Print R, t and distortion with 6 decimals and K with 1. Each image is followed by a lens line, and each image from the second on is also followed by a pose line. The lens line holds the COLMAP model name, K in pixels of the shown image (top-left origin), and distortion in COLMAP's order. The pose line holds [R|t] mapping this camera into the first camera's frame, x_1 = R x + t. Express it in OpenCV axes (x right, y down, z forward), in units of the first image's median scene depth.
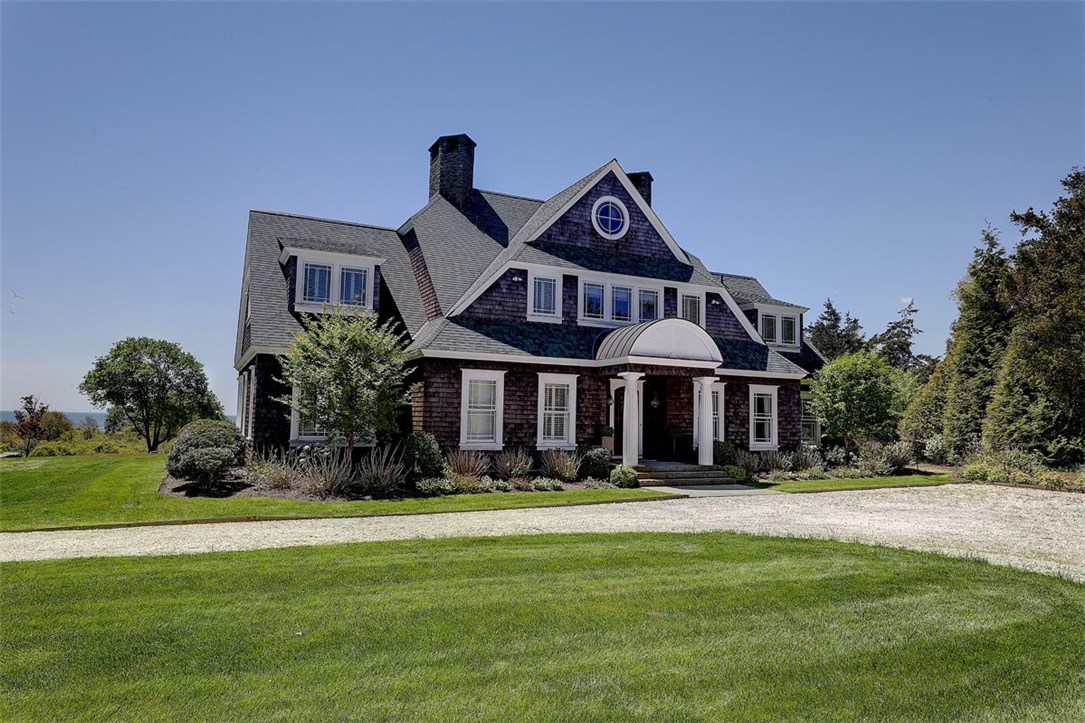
lens RADIAL K [[704.2, 0, 542.5], [0, 704.2, 361.5], [0, 0, 1]] dist [0.000401, 0.001046]
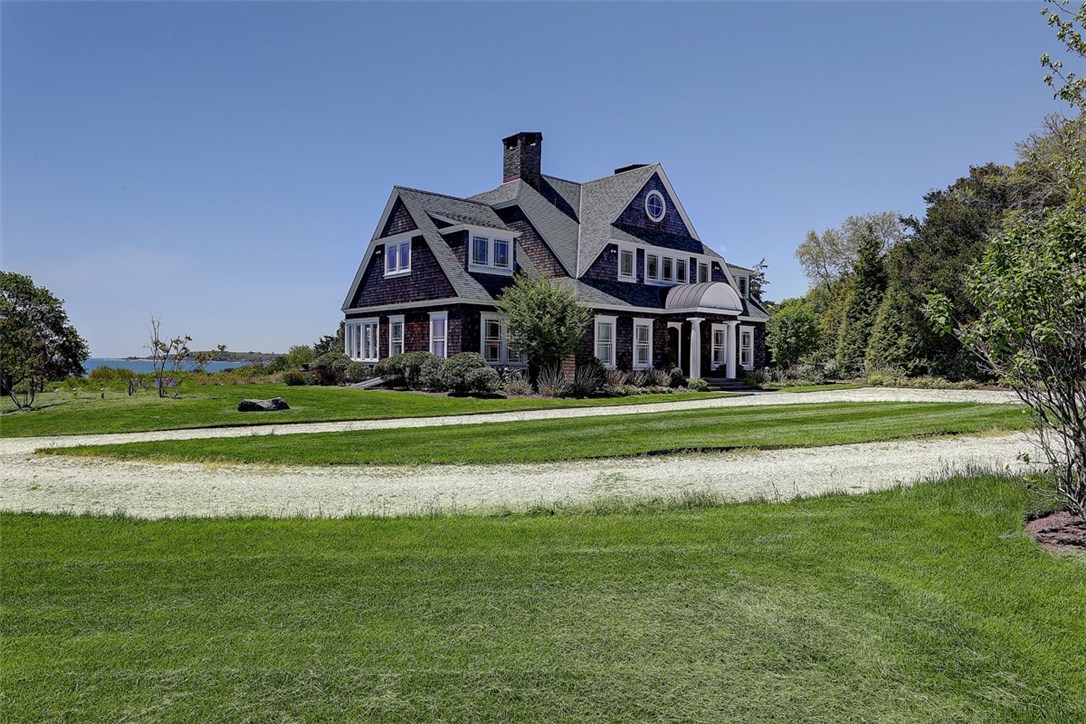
lens RADIAL K [[704.9, 0, 543.0], [0, 704.9, 362.0], [0, 0, 1]] dist [0.000401, 0.001046]
pose [[0.964471, -0.011365, 0.263942, -0.509805], [-0.011930, 0.996182, 0.086487, -0.014579], [-0.263917, -0.086564, 0.960653, -0.323622]]
